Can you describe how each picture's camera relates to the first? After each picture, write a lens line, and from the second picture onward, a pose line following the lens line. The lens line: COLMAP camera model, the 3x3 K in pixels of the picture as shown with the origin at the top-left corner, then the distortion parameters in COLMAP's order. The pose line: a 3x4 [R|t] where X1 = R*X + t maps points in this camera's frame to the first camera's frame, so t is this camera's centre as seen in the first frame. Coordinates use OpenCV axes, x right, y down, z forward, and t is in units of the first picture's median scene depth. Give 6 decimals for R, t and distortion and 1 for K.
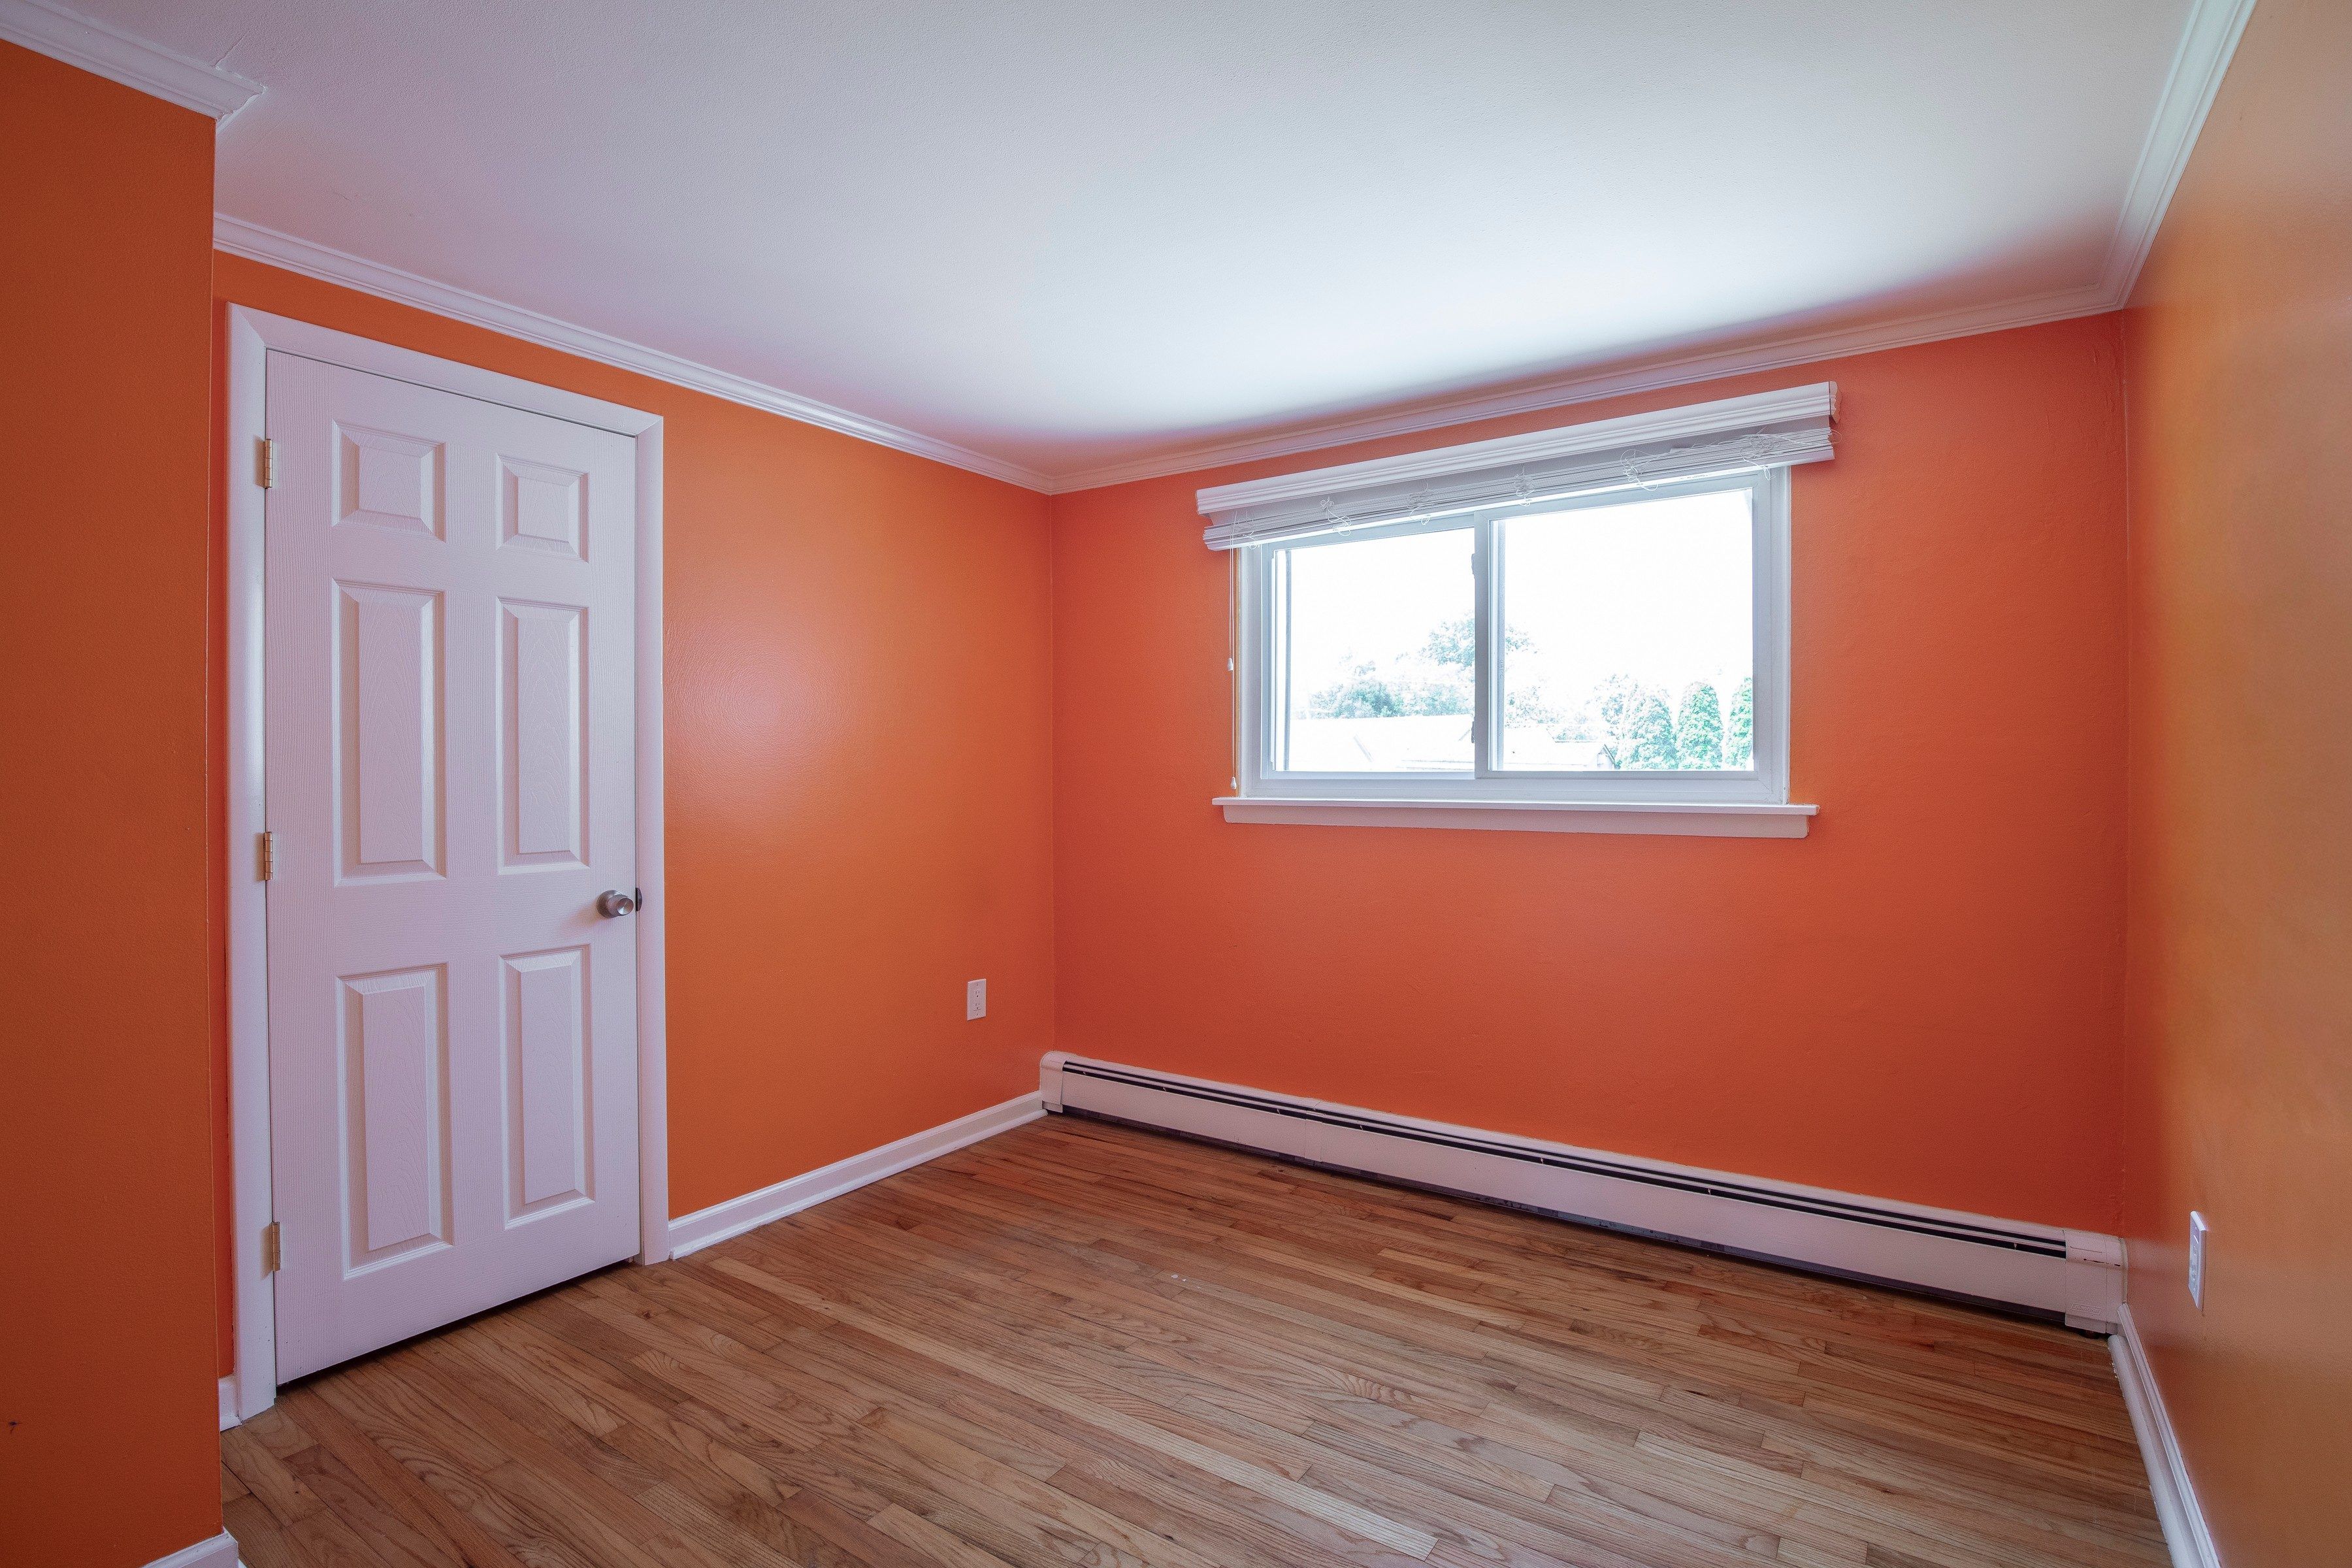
lens RADIAL K [[1100.4, 0, 1211.9], [0, 1100.4, 774.6], [0, 0, 1]] dist [-0.030775, 0.000418]
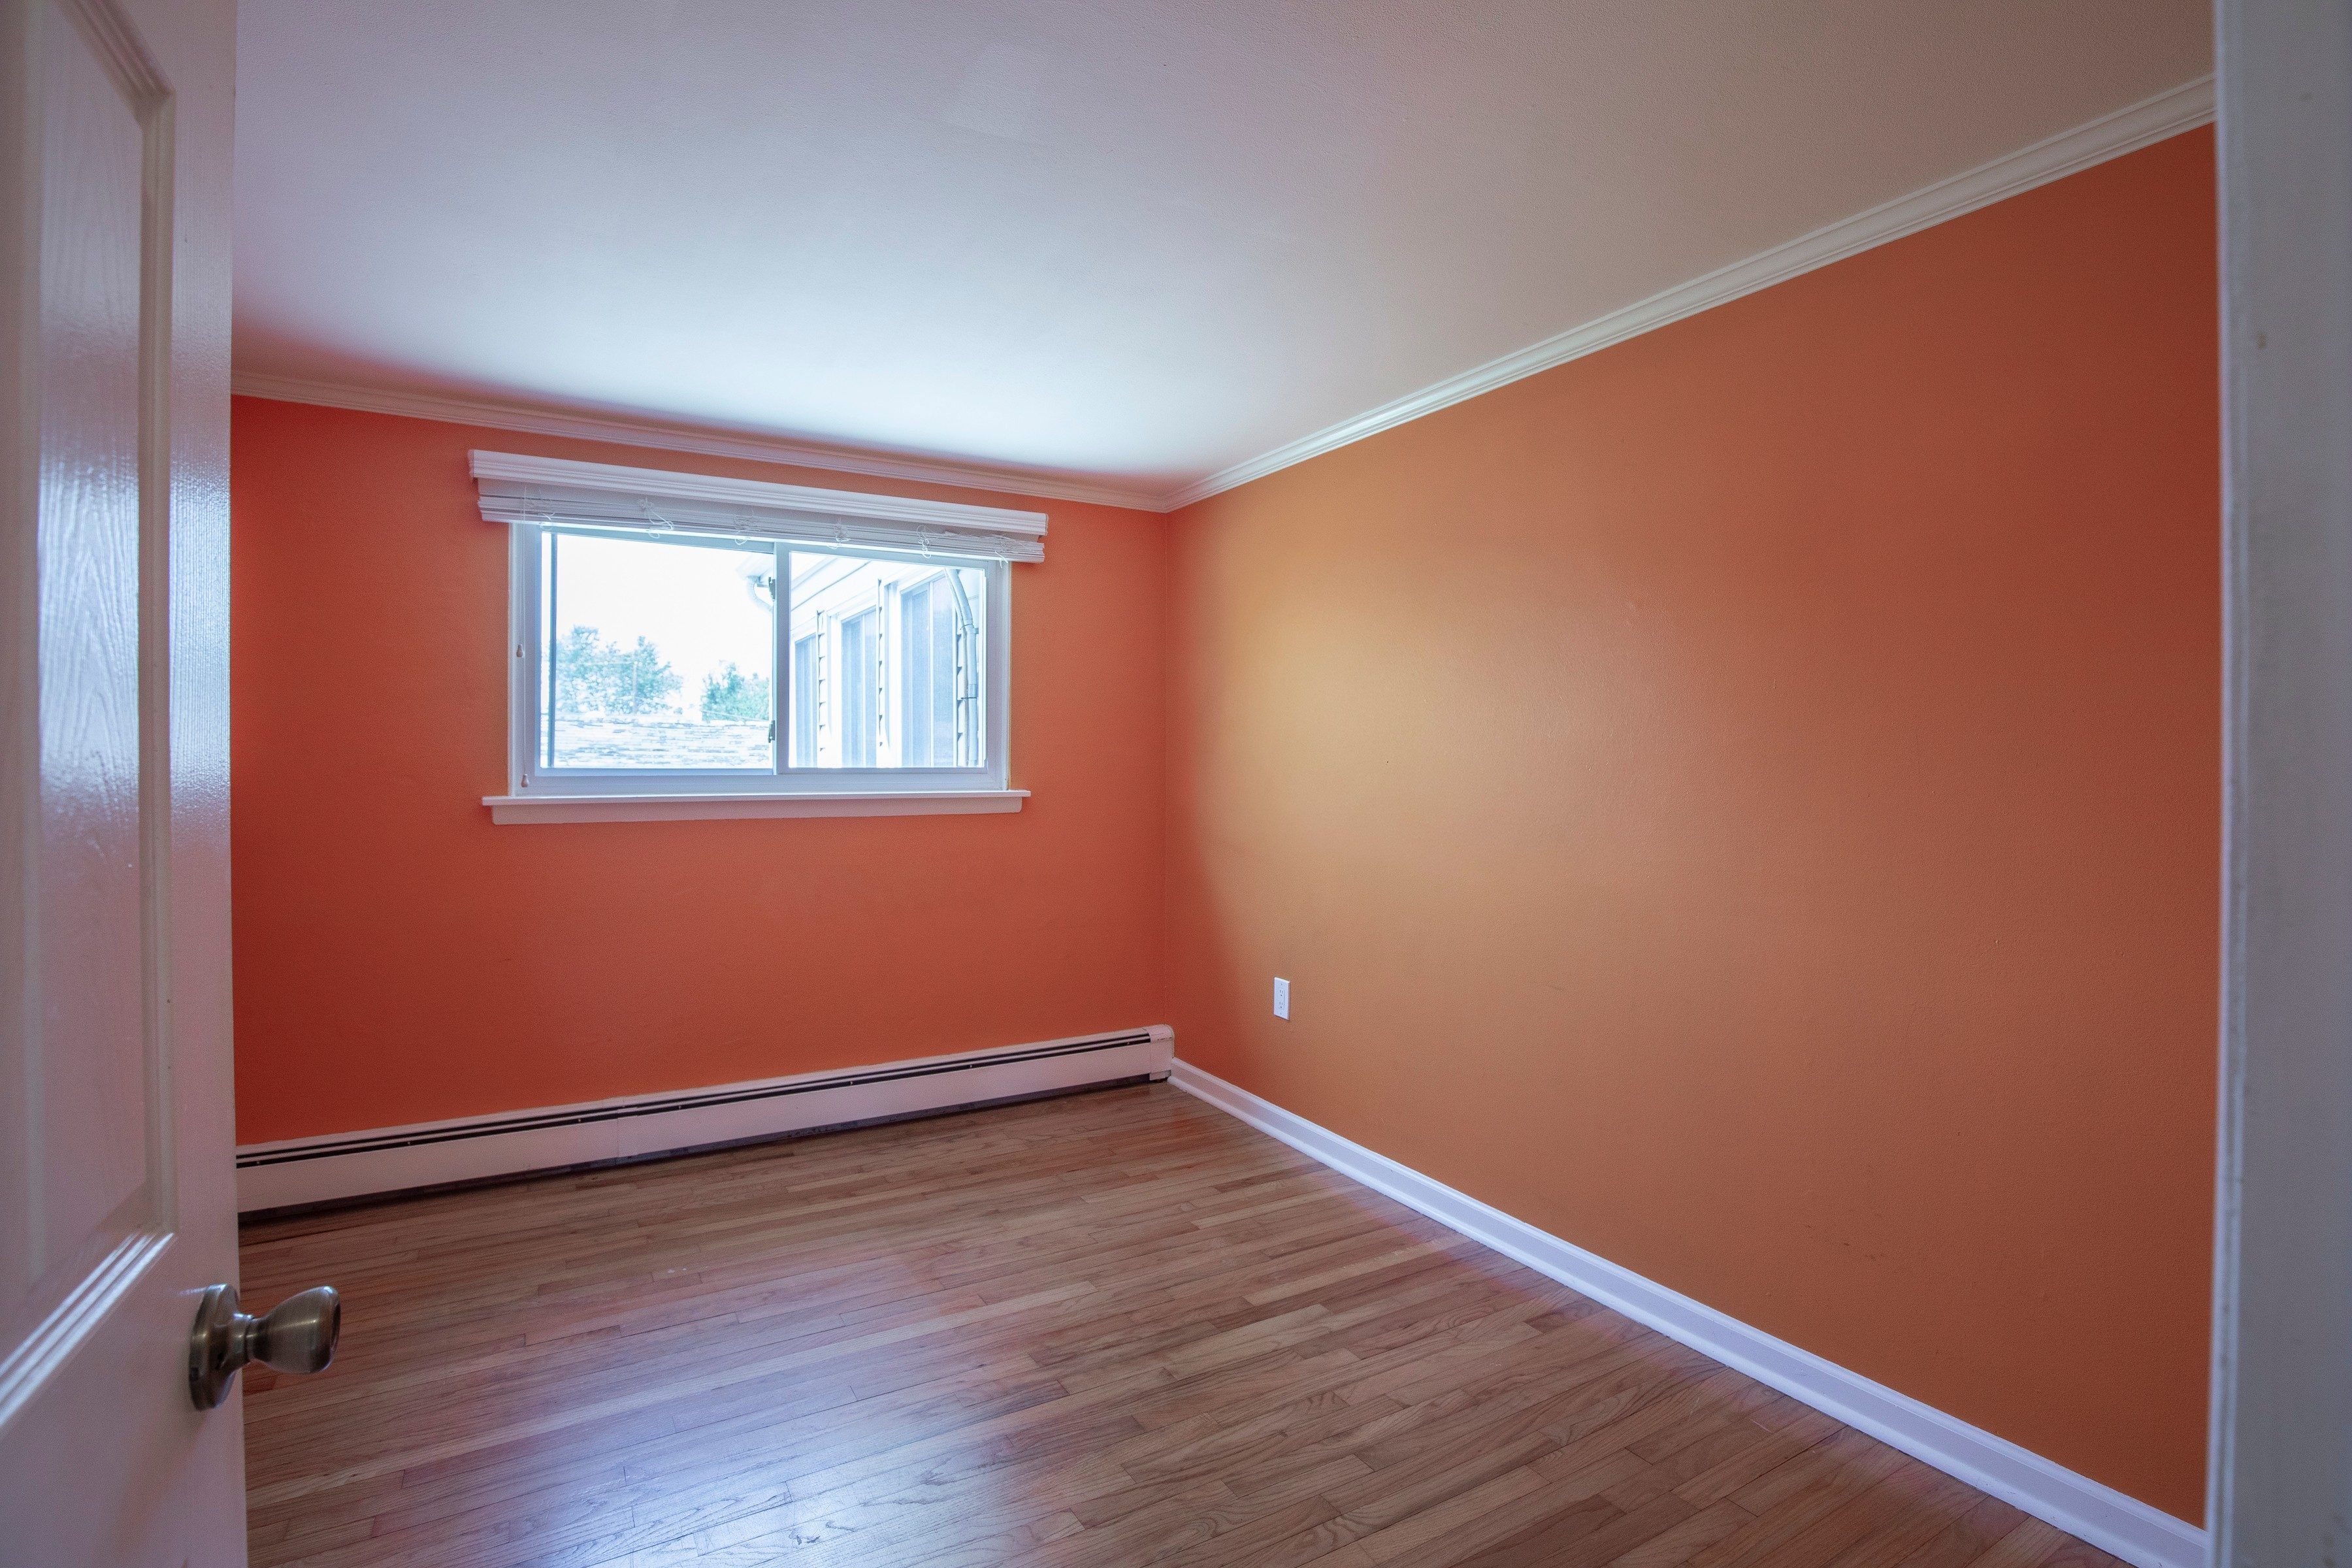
lens RADIAL K [[1087.1, 0, 1169.8], [0, 1087.1, 776.0], [0, 0, 1]] dist [-0.042643, -0.000052]
pose [[0.444313, -0.008710, 0.895829, -0.655479], [0.000922, 0.999957, 0.009265, -0.004882], [-0.895871, -0.003291, 0.444302, 0.143986]]
